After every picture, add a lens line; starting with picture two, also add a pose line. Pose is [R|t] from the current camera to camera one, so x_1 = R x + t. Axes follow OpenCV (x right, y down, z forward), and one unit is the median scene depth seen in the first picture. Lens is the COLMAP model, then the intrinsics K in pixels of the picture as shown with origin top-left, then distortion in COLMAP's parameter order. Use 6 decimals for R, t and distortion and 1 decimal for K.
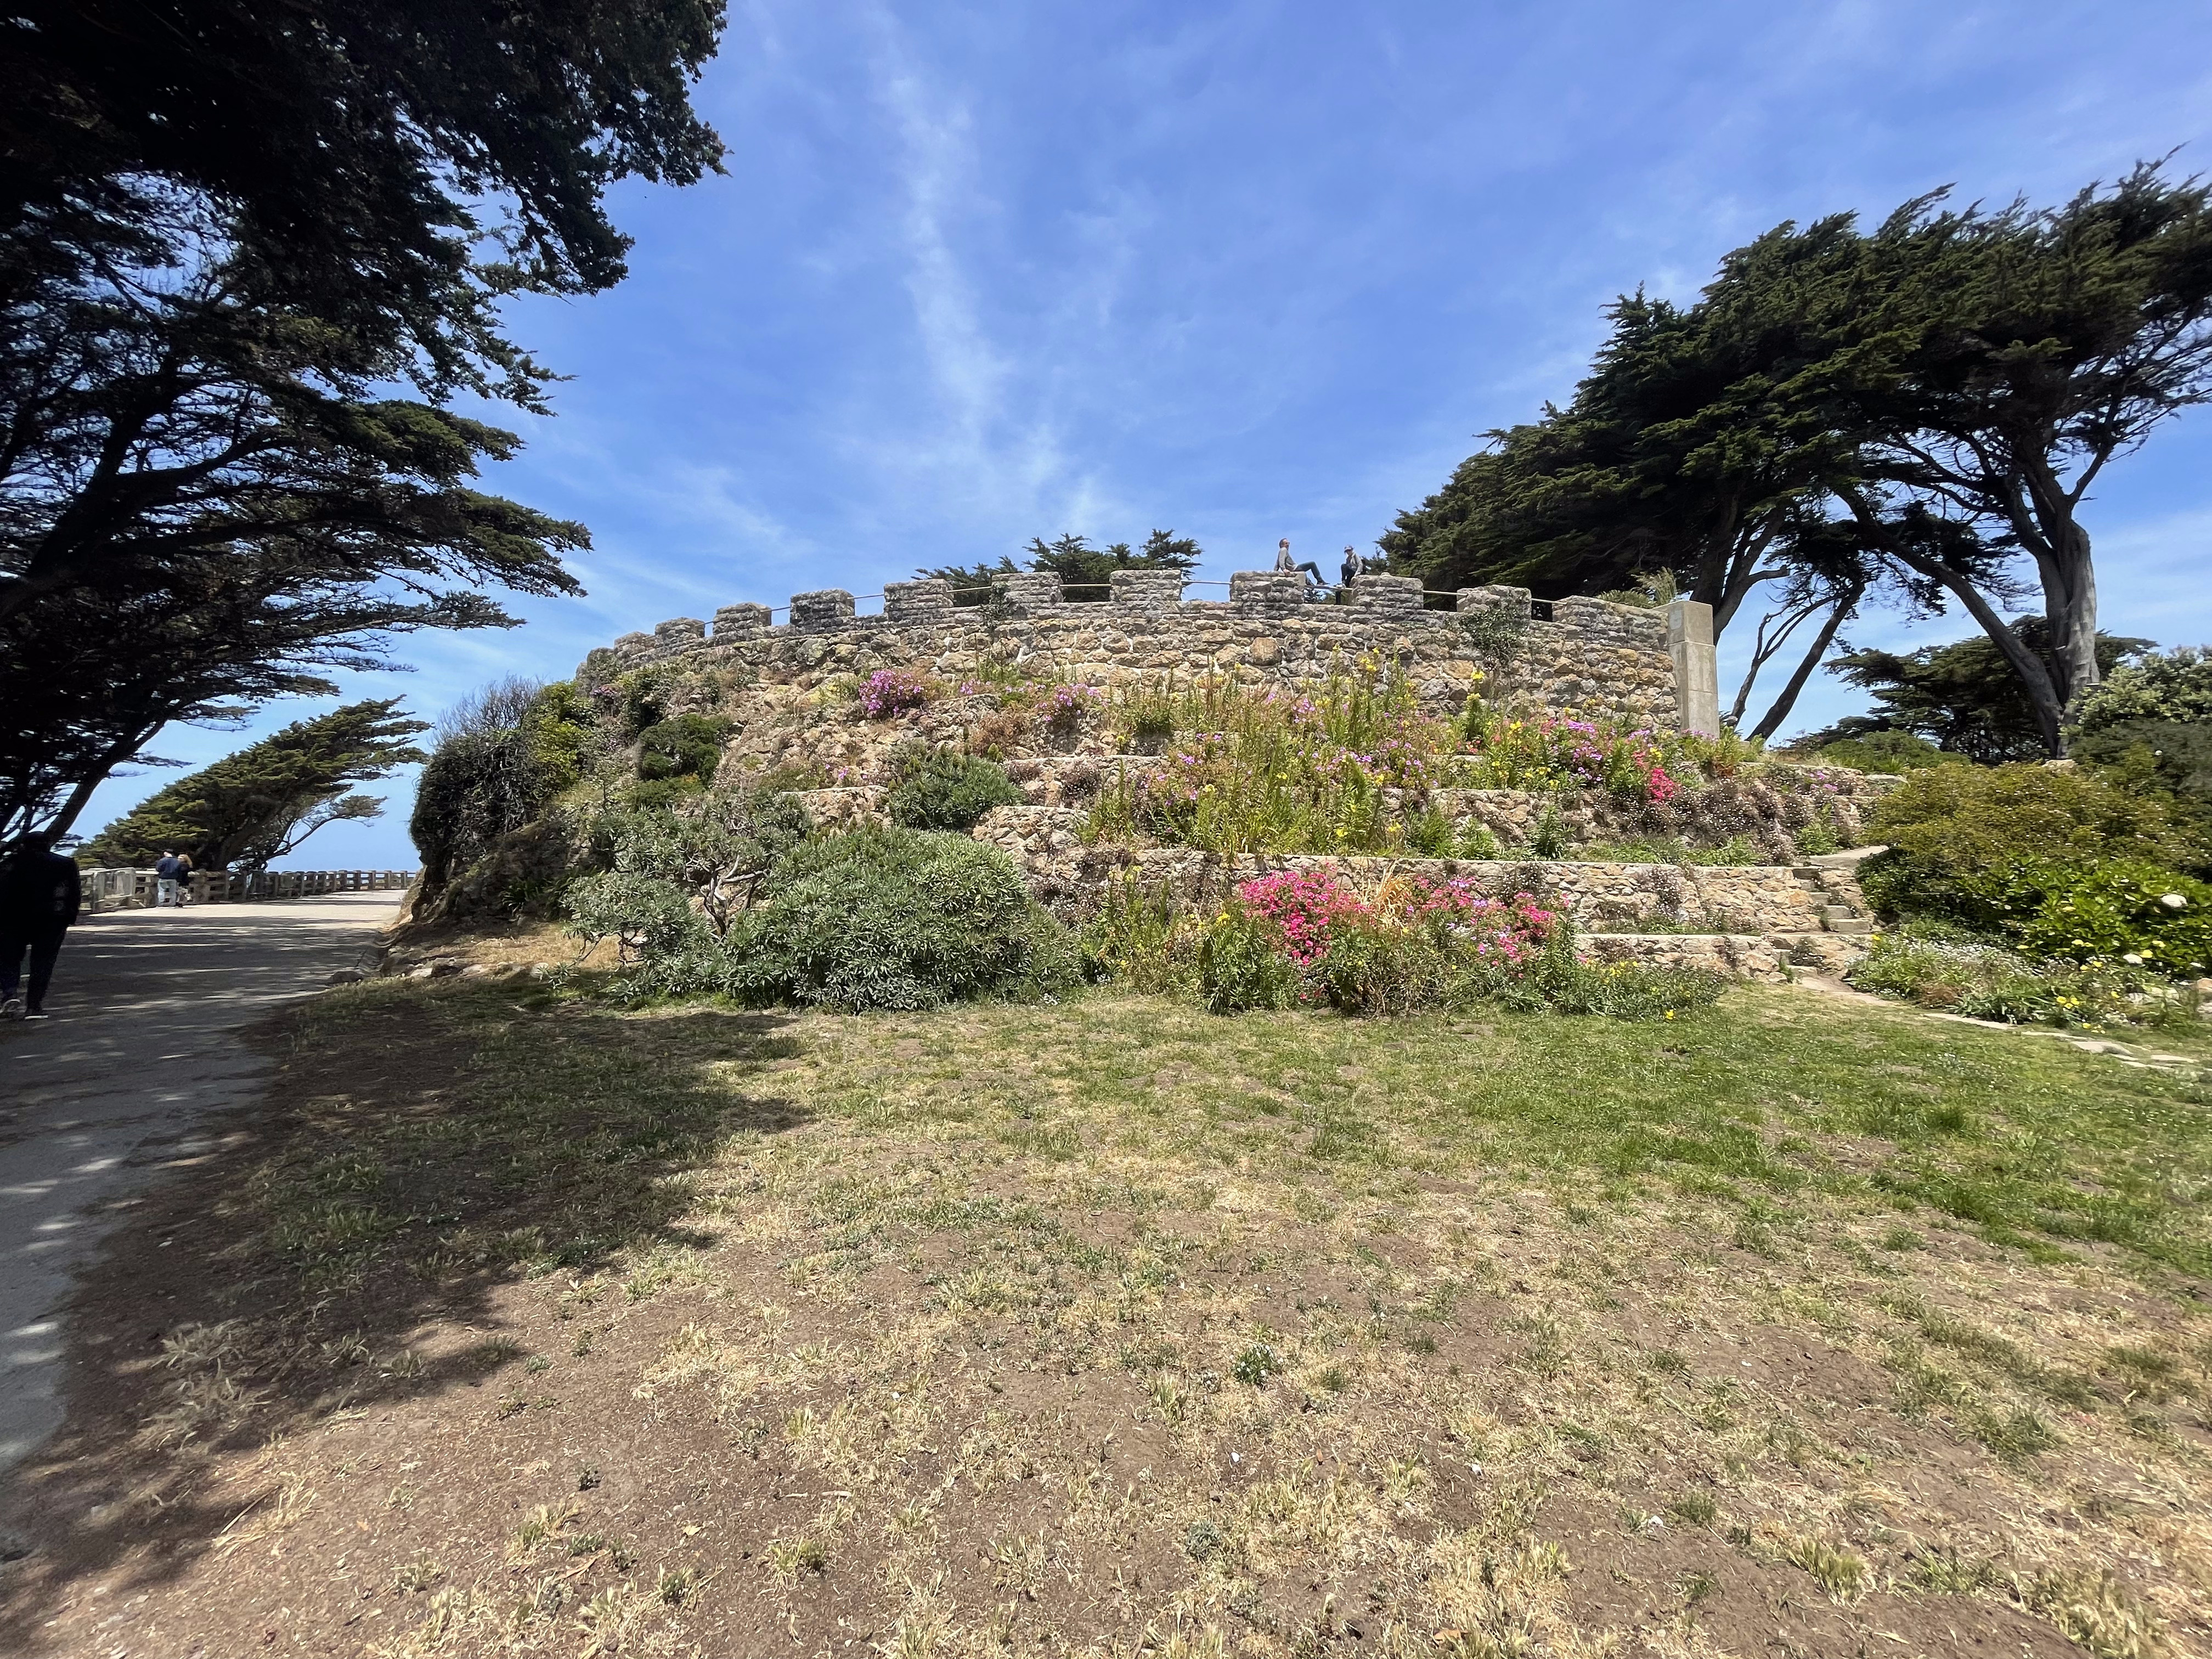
lens RADIAL K [[893.2, 0, 1098.8], [0, 893.2, 829.5], [0, 0, 1]] dist [-0.001819, -0.000059]
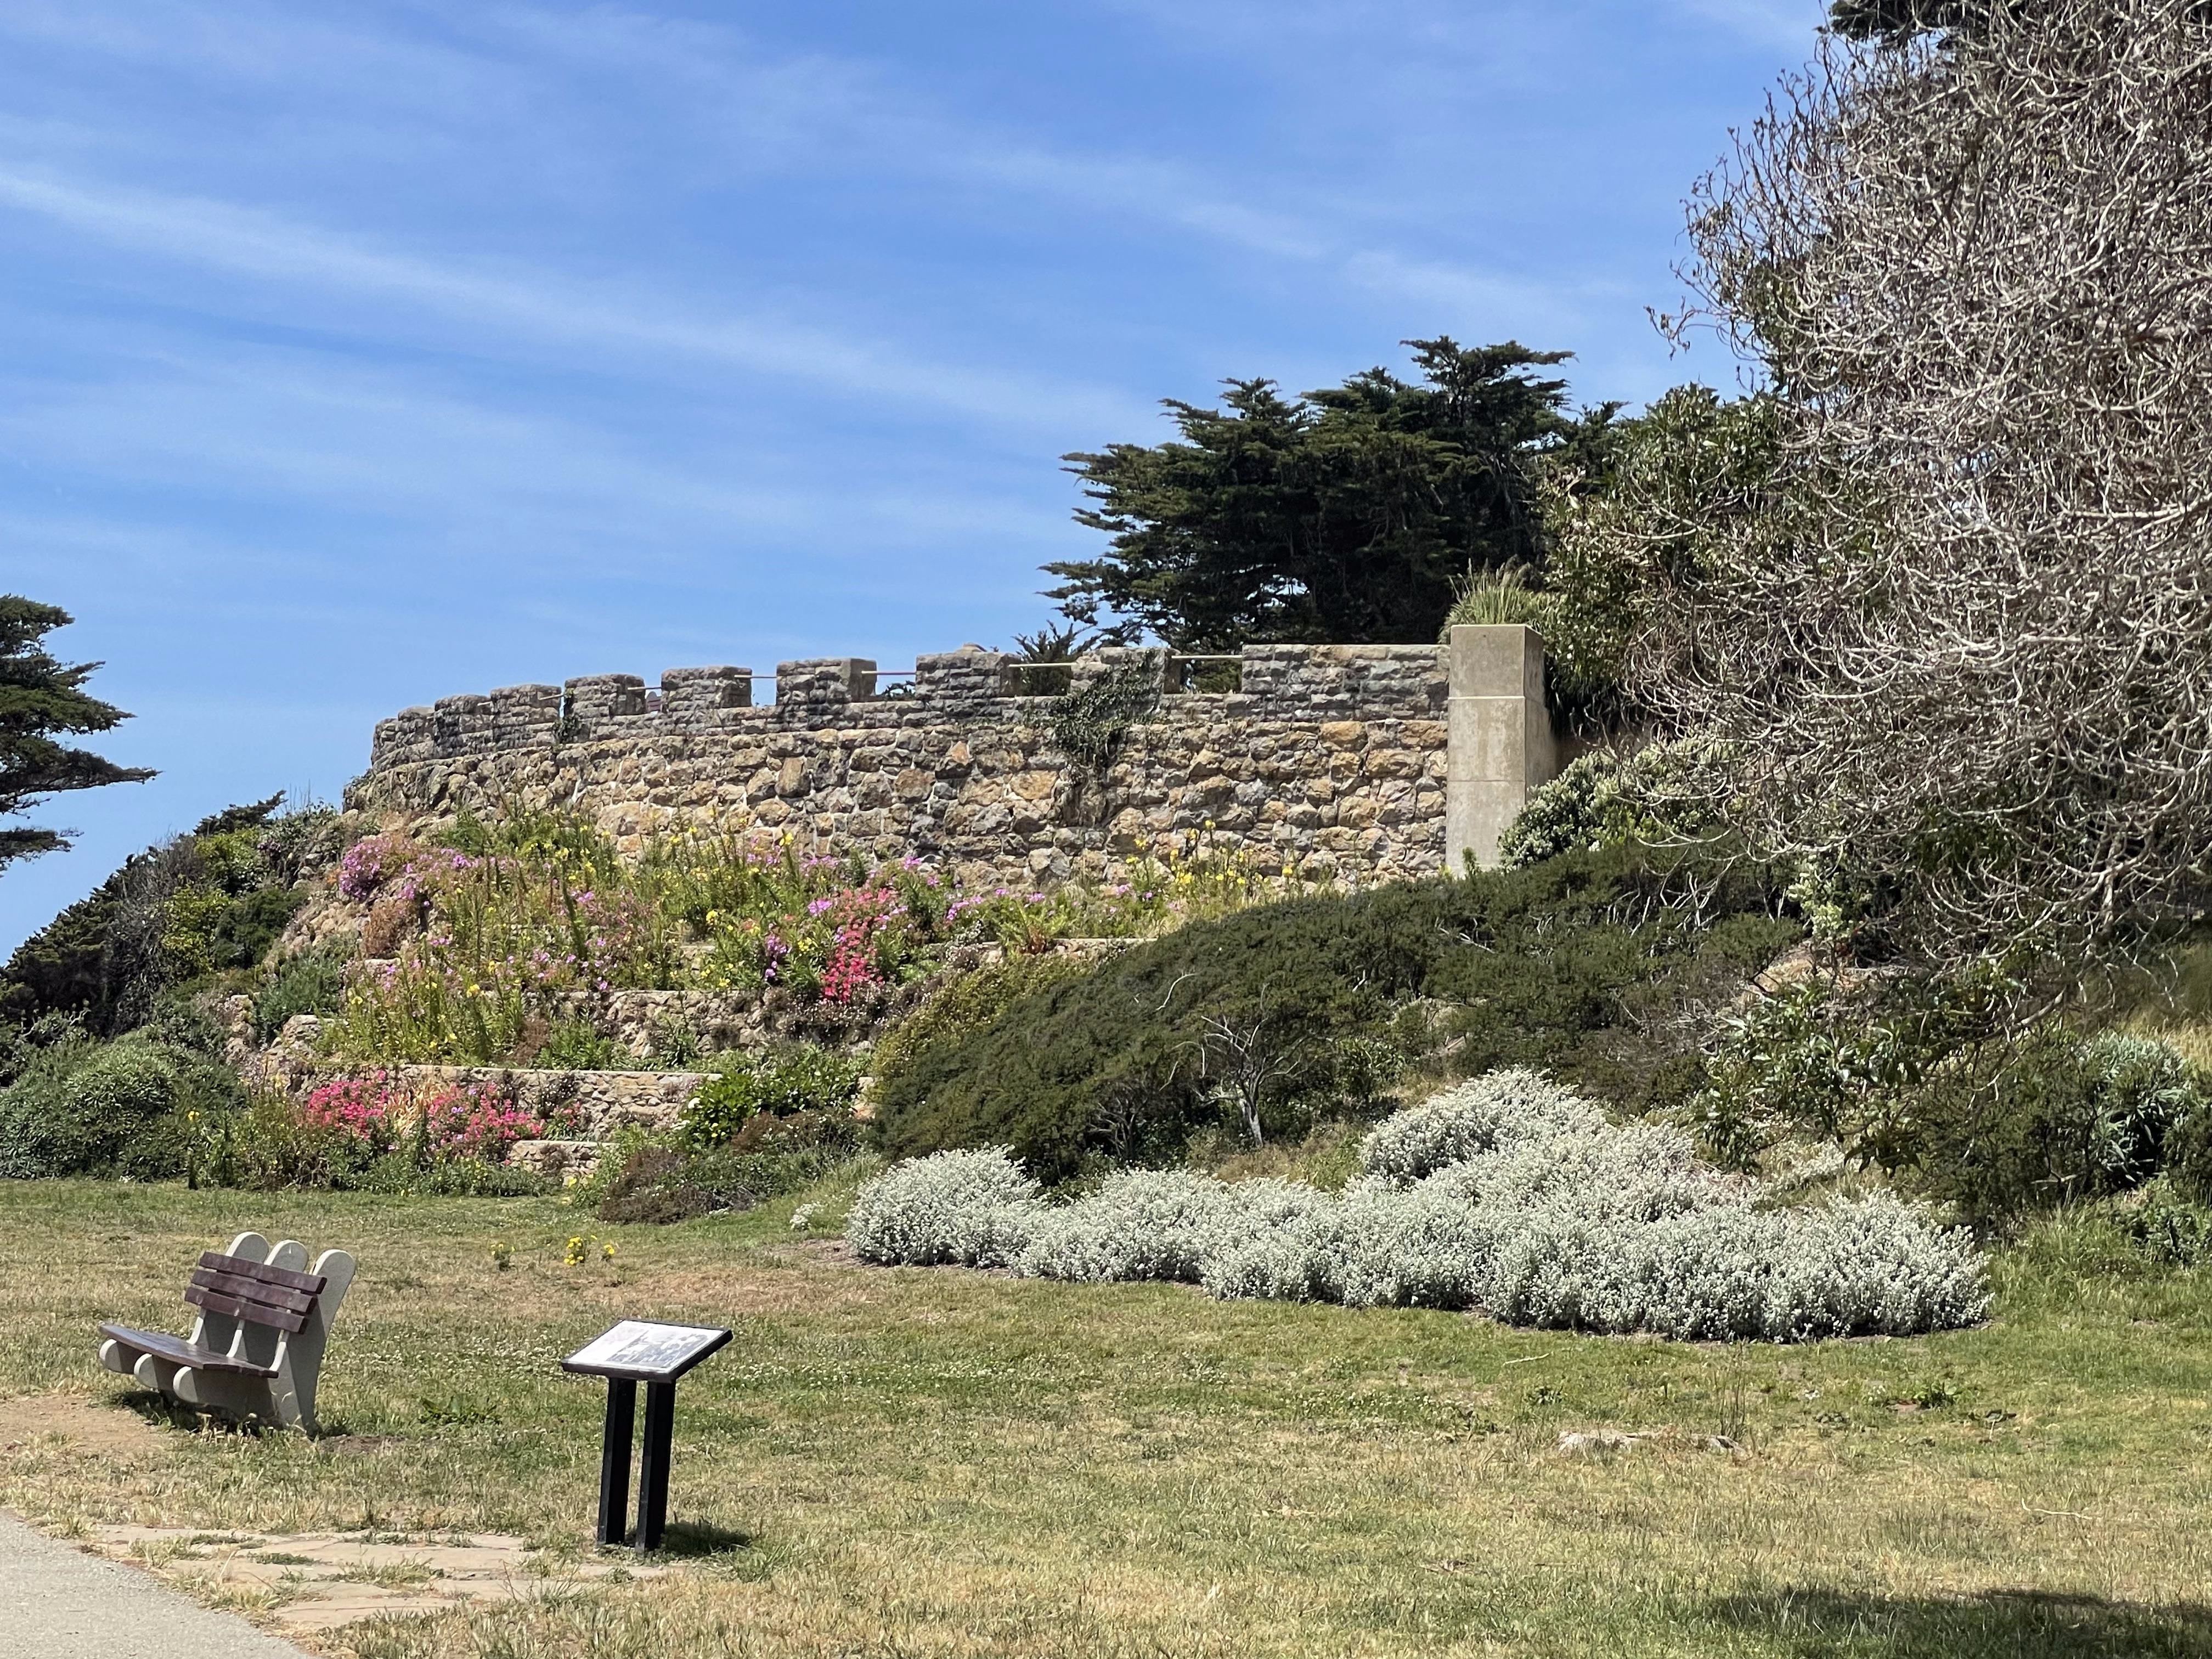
lens RADIAL K [[4204.0, 0, 1111.0], [0, 4204.0, 828.3], [0, 0, 1]] dist [0.124131, 0.000000]
pose [[0.771827, -0.035802, -0.634824, 2.442671], [0.019108, 0.999269, -0.033123, -0.041709], [0.635545, 0.013435, 0.771947, -1.391363]]
